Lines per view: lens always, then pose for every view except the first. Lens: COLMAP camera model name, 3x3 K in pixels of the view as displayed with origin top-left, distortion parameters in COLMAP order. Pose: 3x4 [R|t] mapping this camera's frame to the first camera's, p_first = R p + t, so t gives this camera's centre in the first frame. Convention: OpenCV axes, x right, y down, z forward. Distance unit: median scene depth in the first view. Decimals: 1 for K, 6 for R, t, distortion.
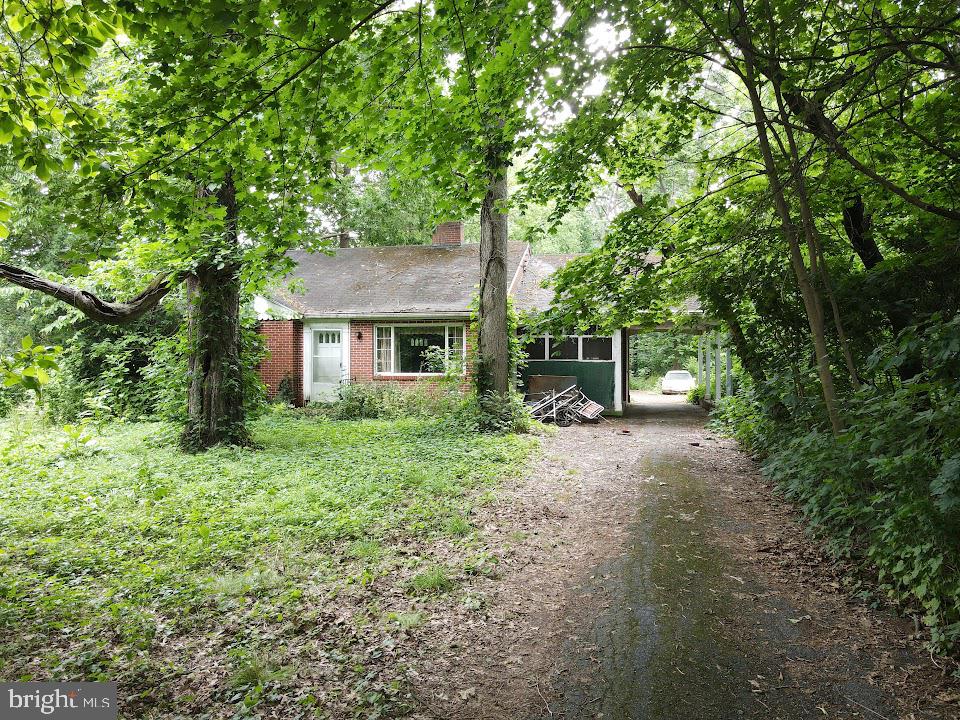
lens RADIAL K [[744.7, 0, 479.4], [0, 744.7, 358.6], [0, 0, 1]] dist [-0.003863, 0.000379]
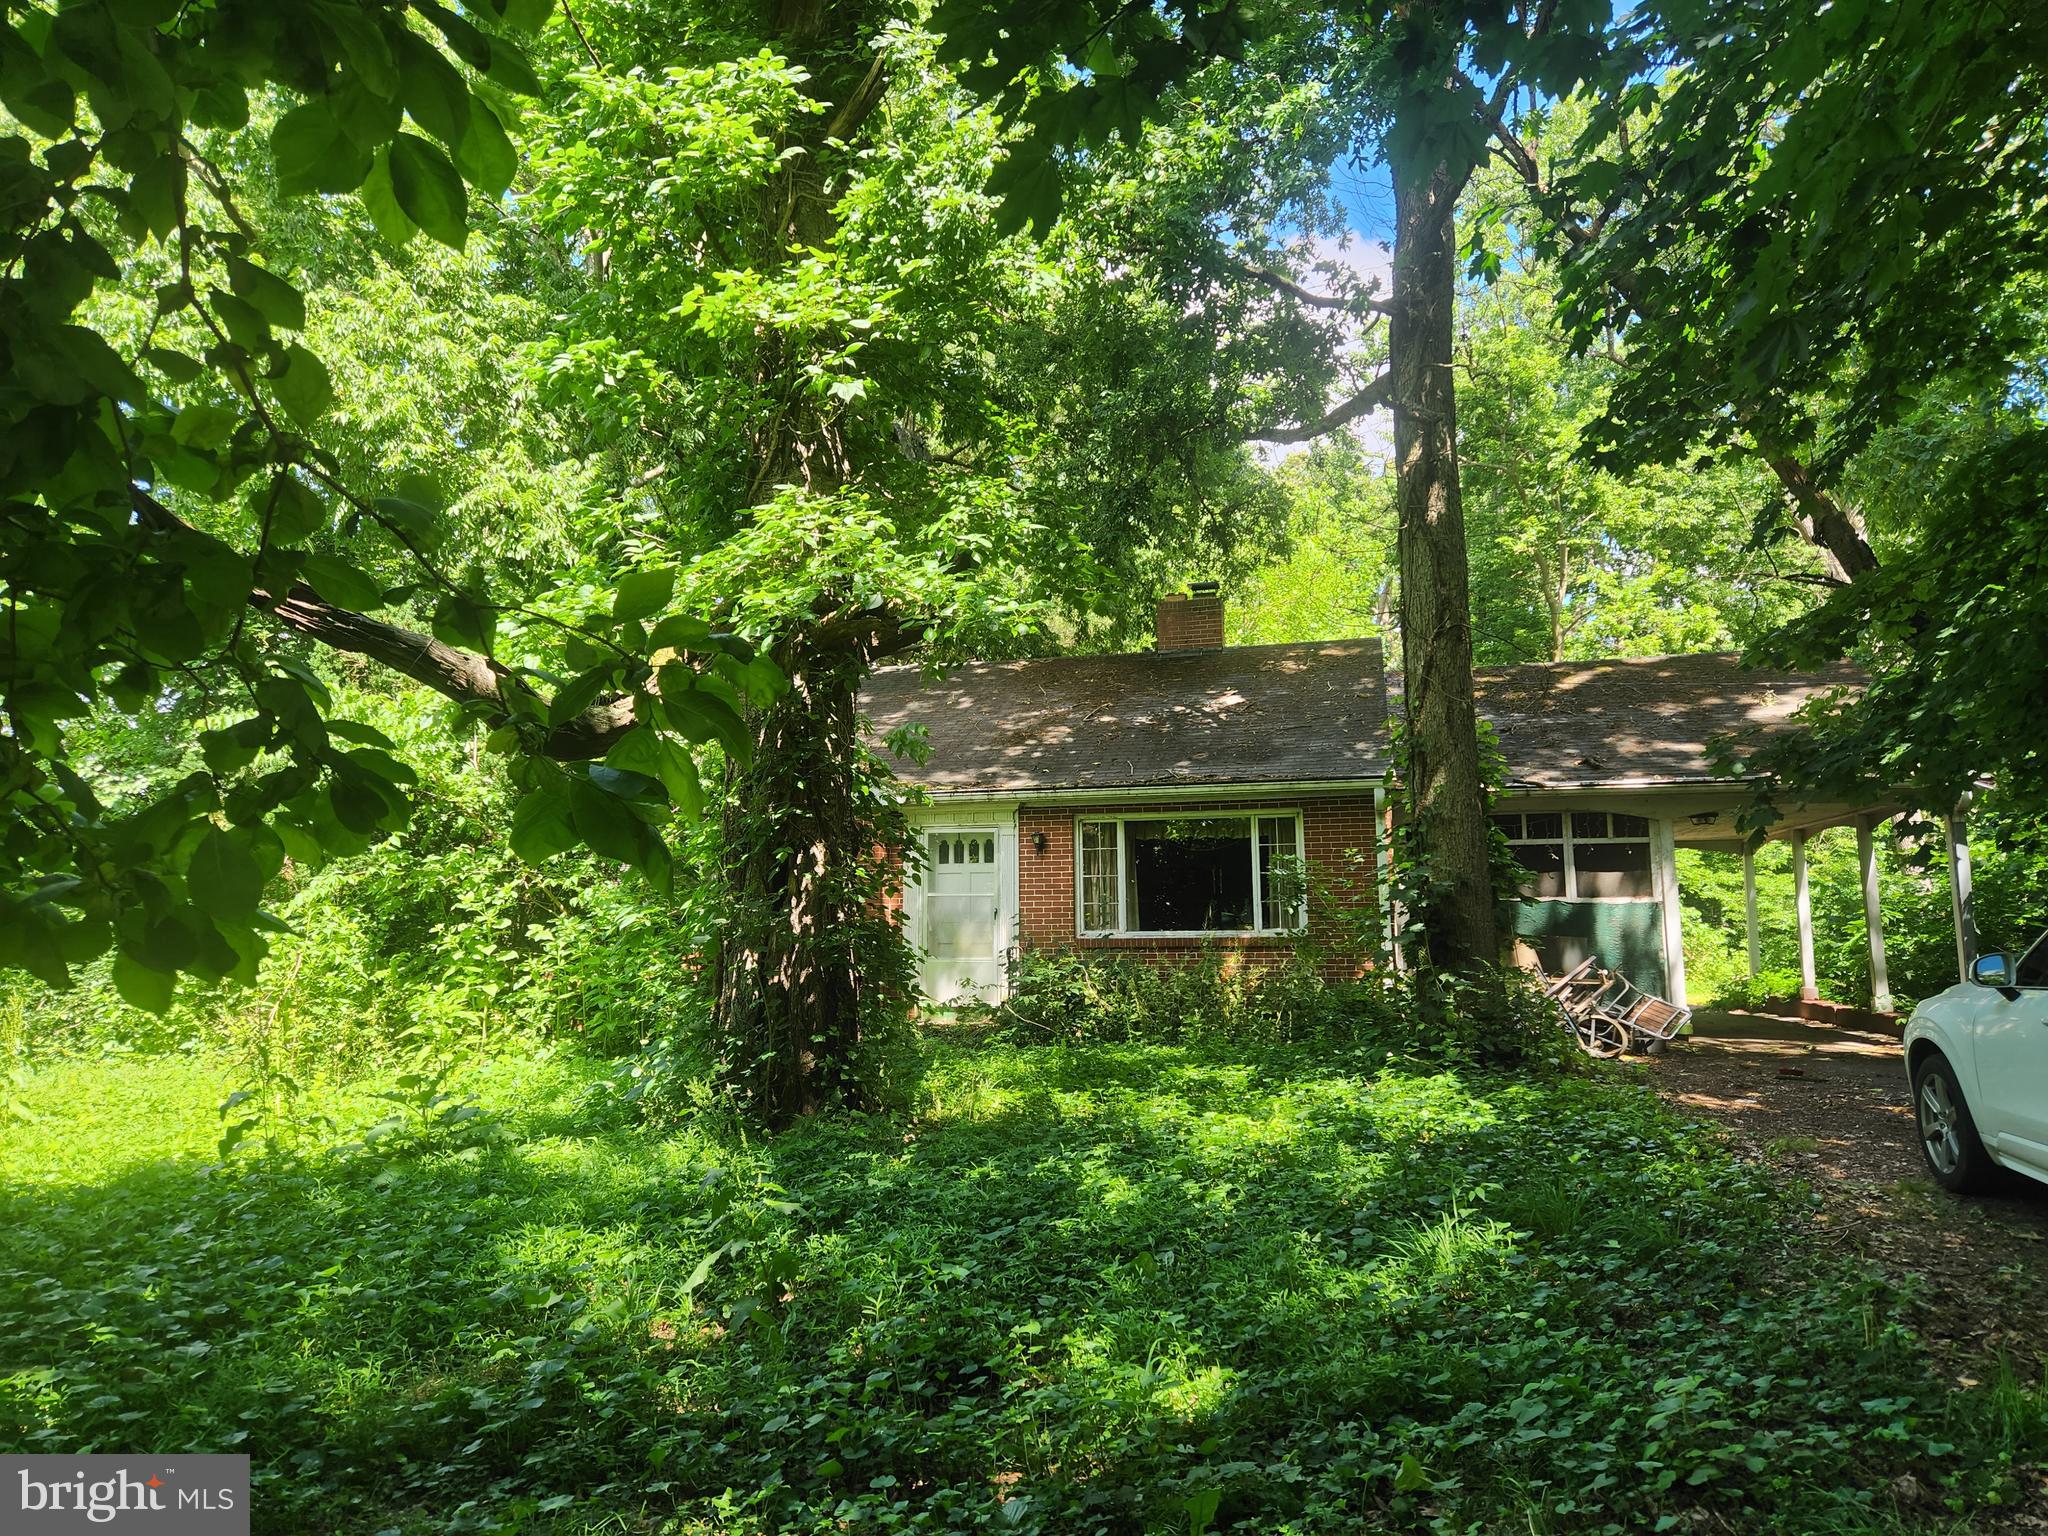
lens RADIAL K [[1373.6, 0, 1020.8], [0, 1373.6, 777.6], [0, 0, 1]] dist [0.024200, -0.002832]
pose [[0.999714, -0.011367, -0.021051, -0.159906], [0.008840, 0.993157, -0.116451, 0.023103], [0.022231, 0.116232, 0.992973, 0.231548]]
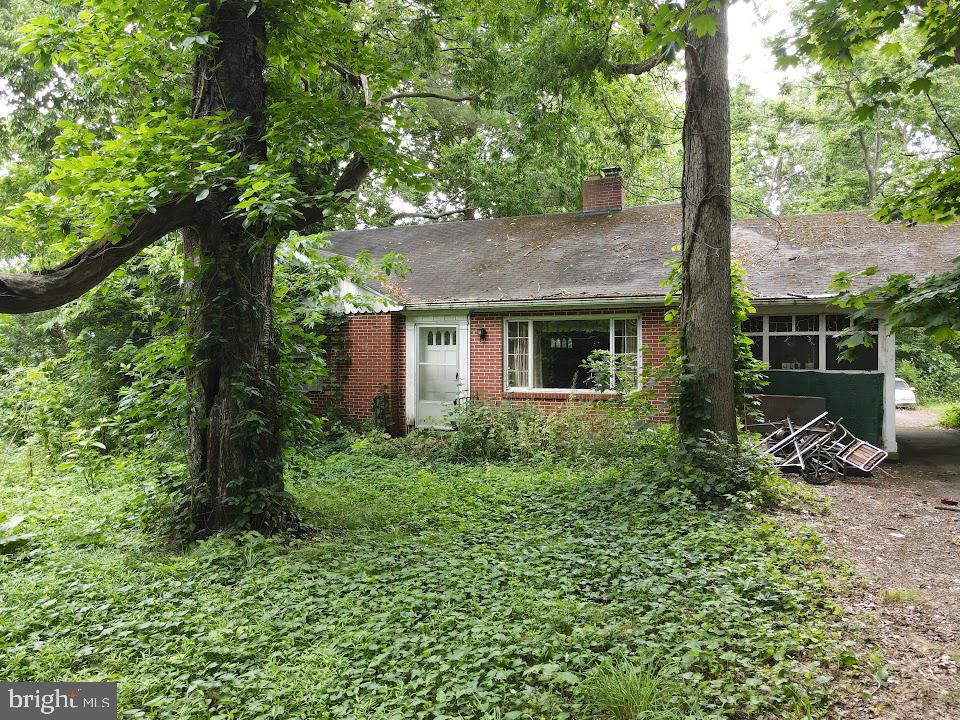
lens RADIAL K [[712.2, 0, 479.5], [0, 712.2, 358.0], [0, 0, 1]] dist [0.013251, -0.007882]
pose [[0.984899, 0.000252, -0.173132, -0.050725], [-0.000106, 1.000000, 0.000855, -0.009384], [0.173132, -0.000824, 0.984898, 0.355006]]
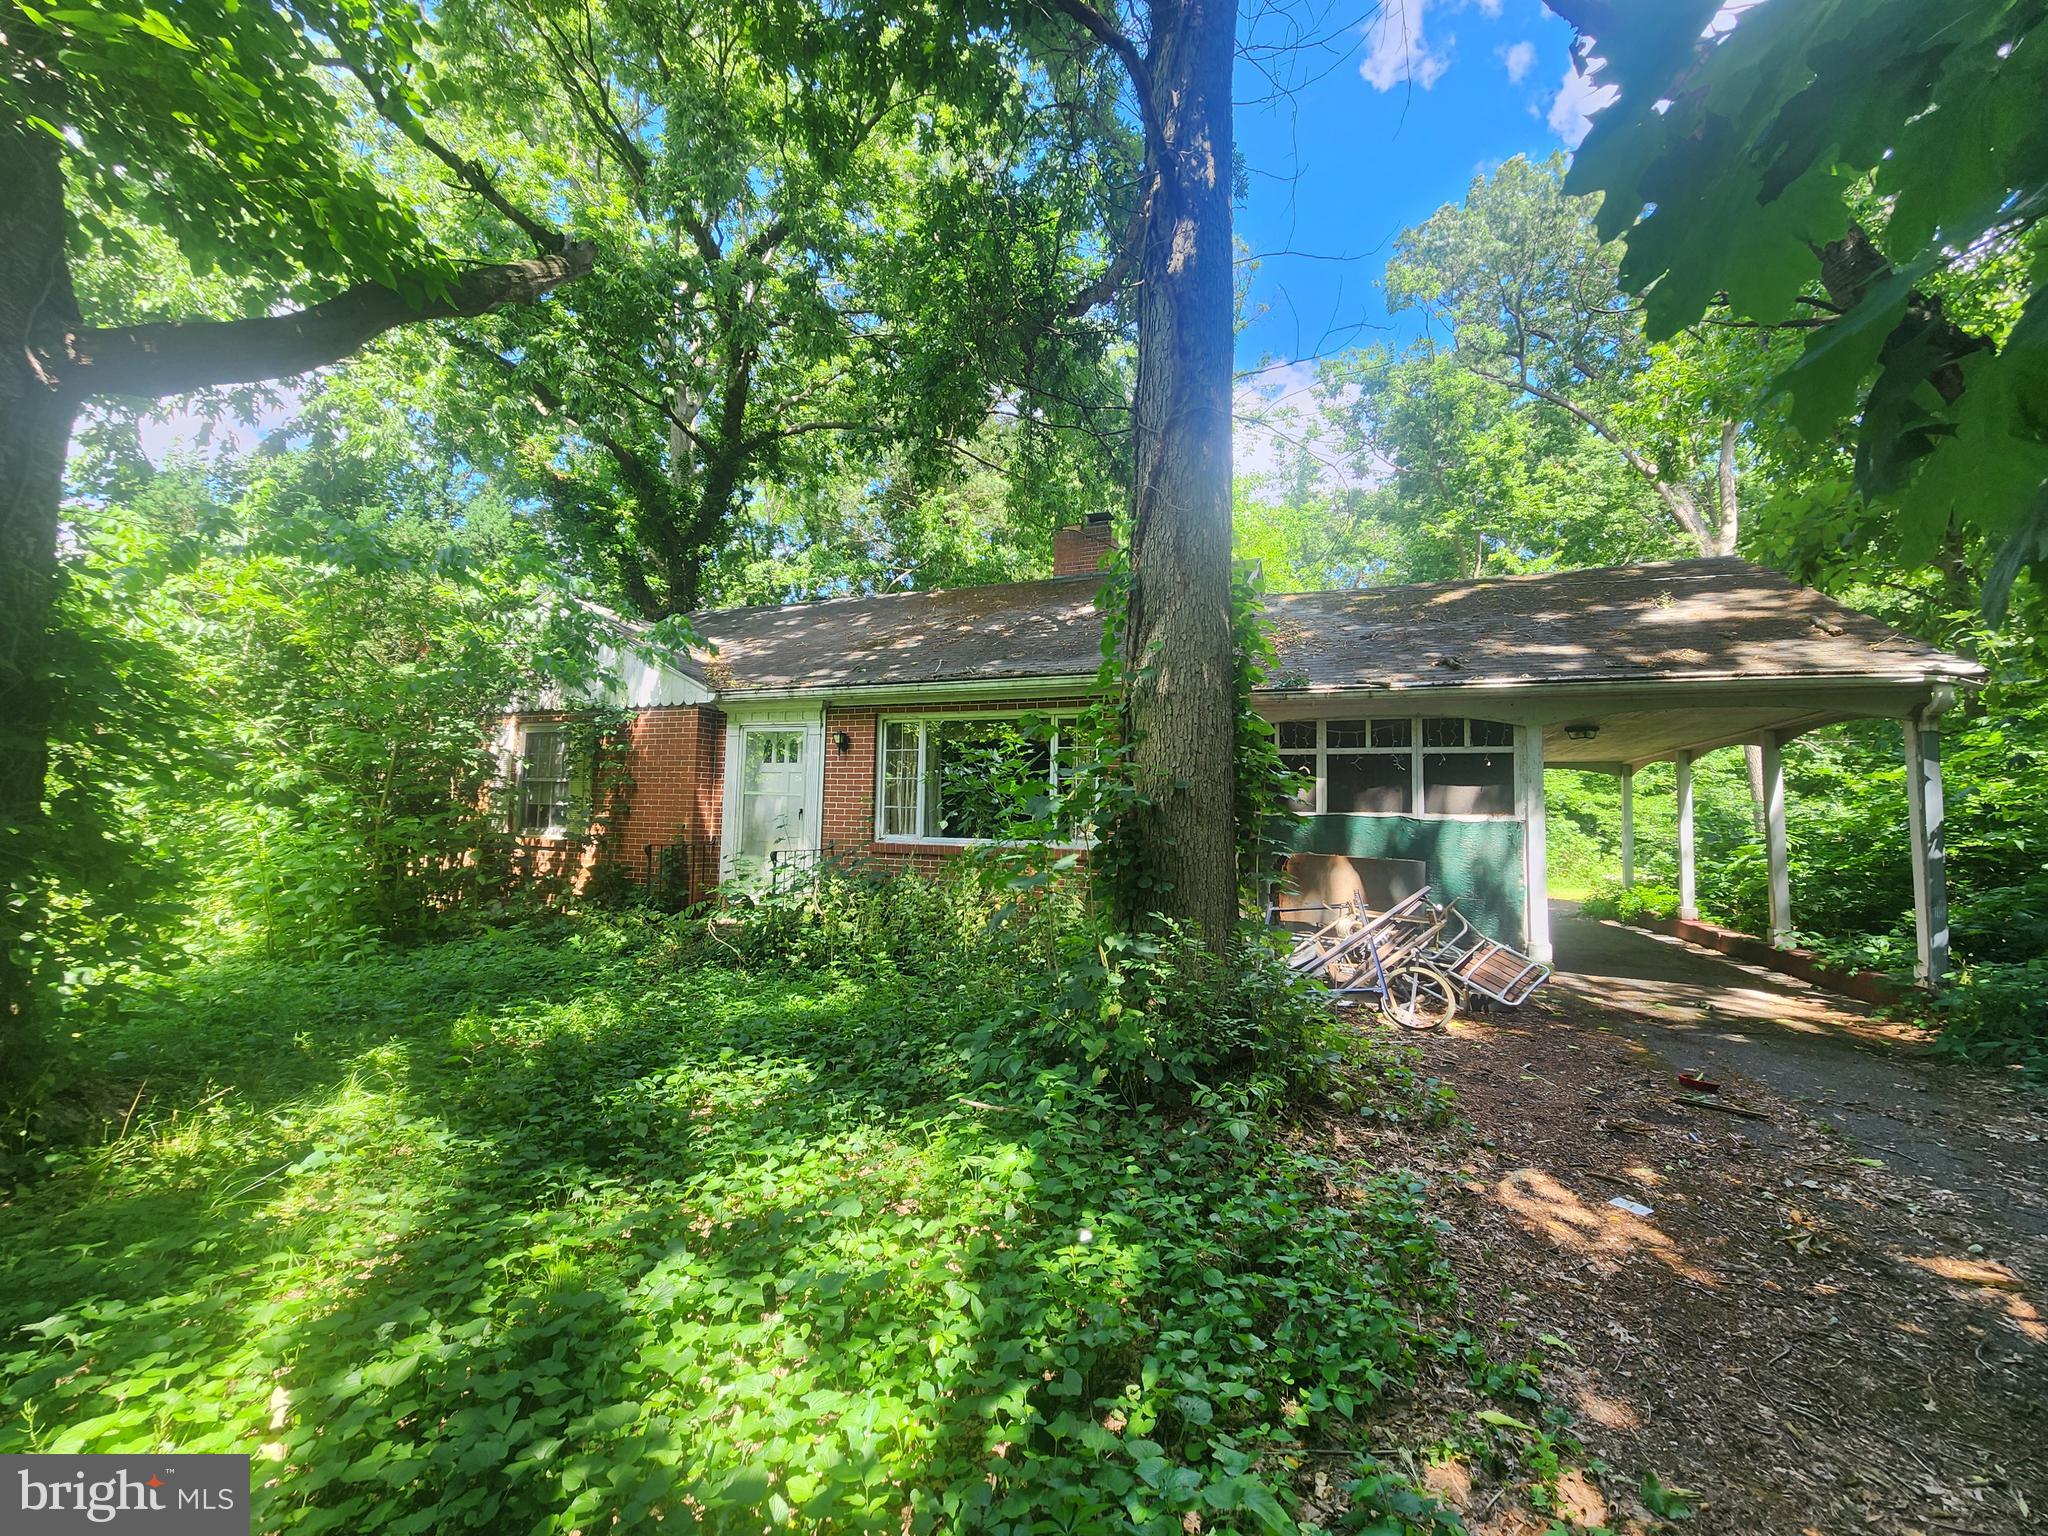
lens RADIAL K [[830.0, 0, 1022.9], [0, 830.0, 766.8], [0, 0, 1]] dist [-0.002140, 0.000121]
pose [[0.987134, 0.010580, -0.159548, 0.008412], [-0.021574, 0.997497, -0.067338, 0.010967], [0.158436, 0.069914, 0.984891, 0.584771]]
